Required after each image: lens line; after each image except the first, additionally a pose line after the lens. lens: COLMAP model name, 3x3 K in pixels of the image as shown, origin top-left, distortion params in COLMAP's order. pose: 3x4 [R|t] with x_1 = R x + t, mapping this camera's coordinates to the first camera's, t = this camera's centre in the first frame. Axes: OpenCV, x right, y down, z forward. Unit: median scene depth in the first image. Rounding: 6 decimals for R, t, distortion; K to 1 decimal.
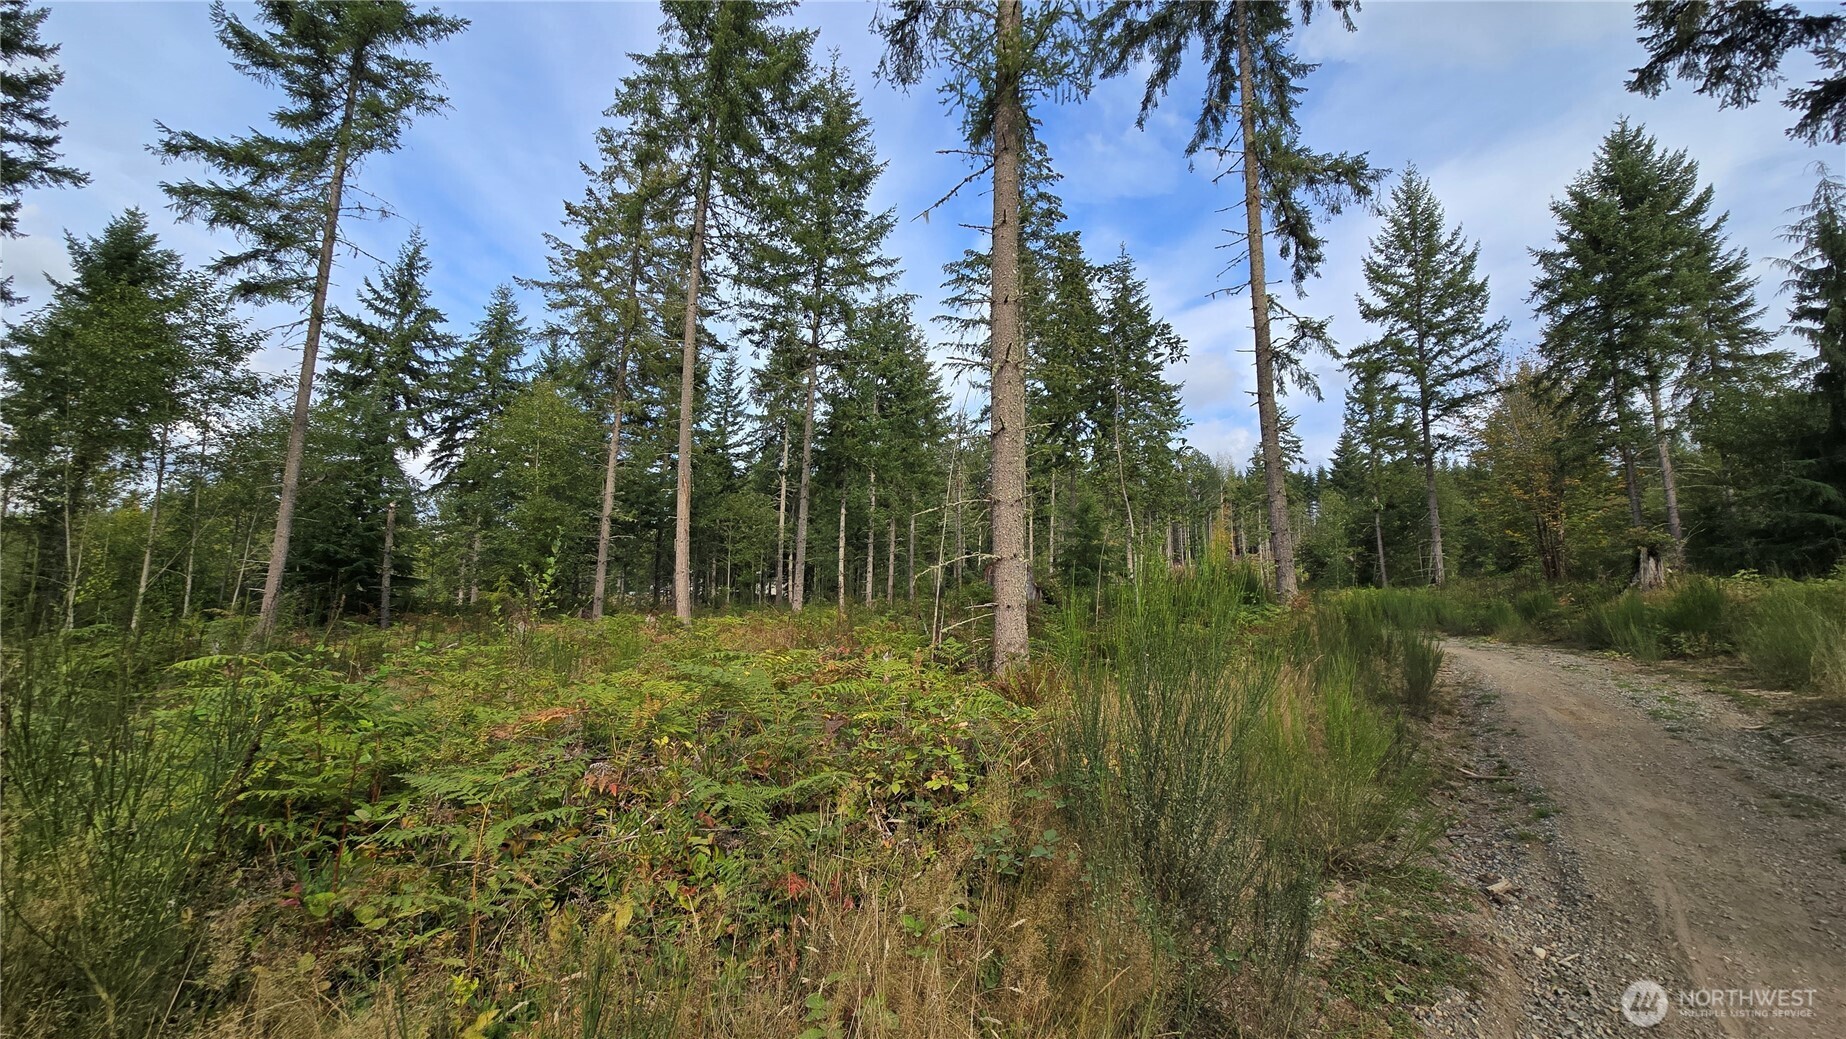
lens RADIAL K [[755.0, 0, 930.7], [0, 755.0, 506.2], [0, 0, 1]] dist [-0.001435, -0.000215]
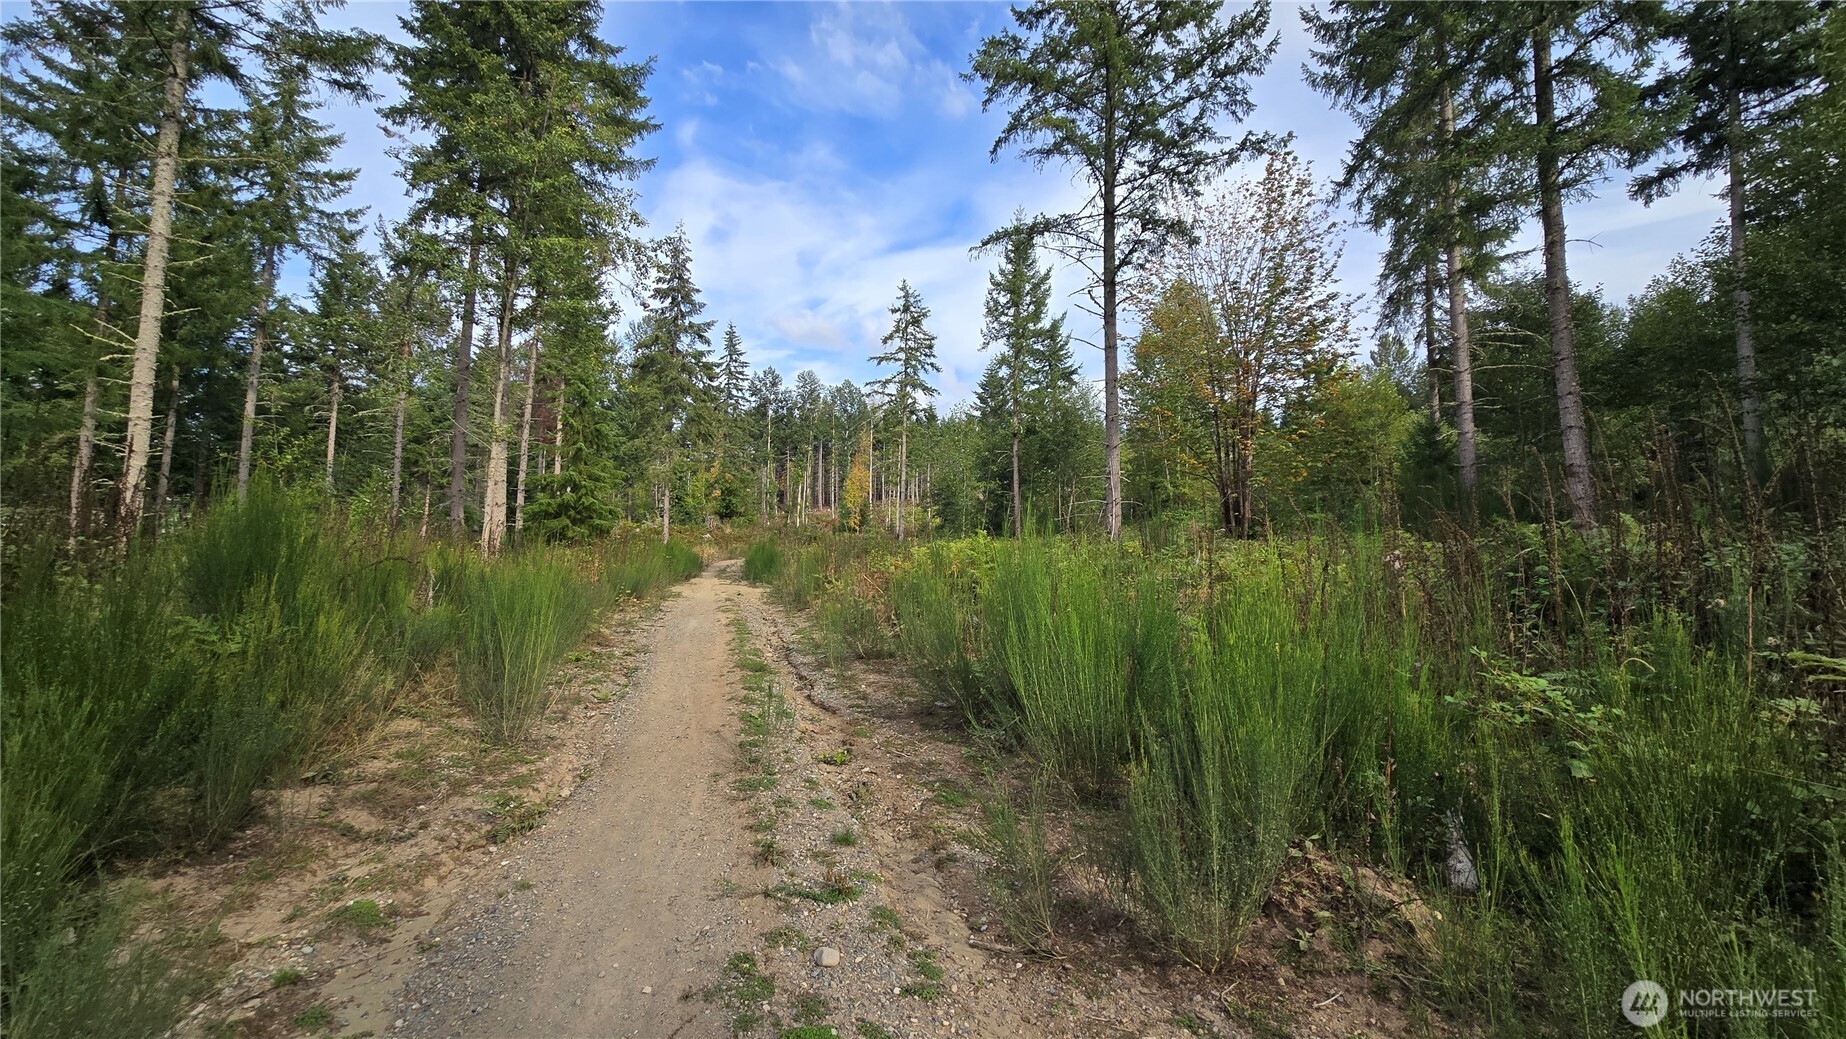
lens RADIAL K [[755.0, 0, 930.7], [0, 755.0, 506.2], [0, 0, 1]] dist [-0.001435, -0.000215]
pose [[0.901655, 0.025939, 0.431678, 0.183116], [-0.061611, 0.995722, 0.068856, 0.029178], [-0.428045, -0.088681, 0.899396, 0.337917]]
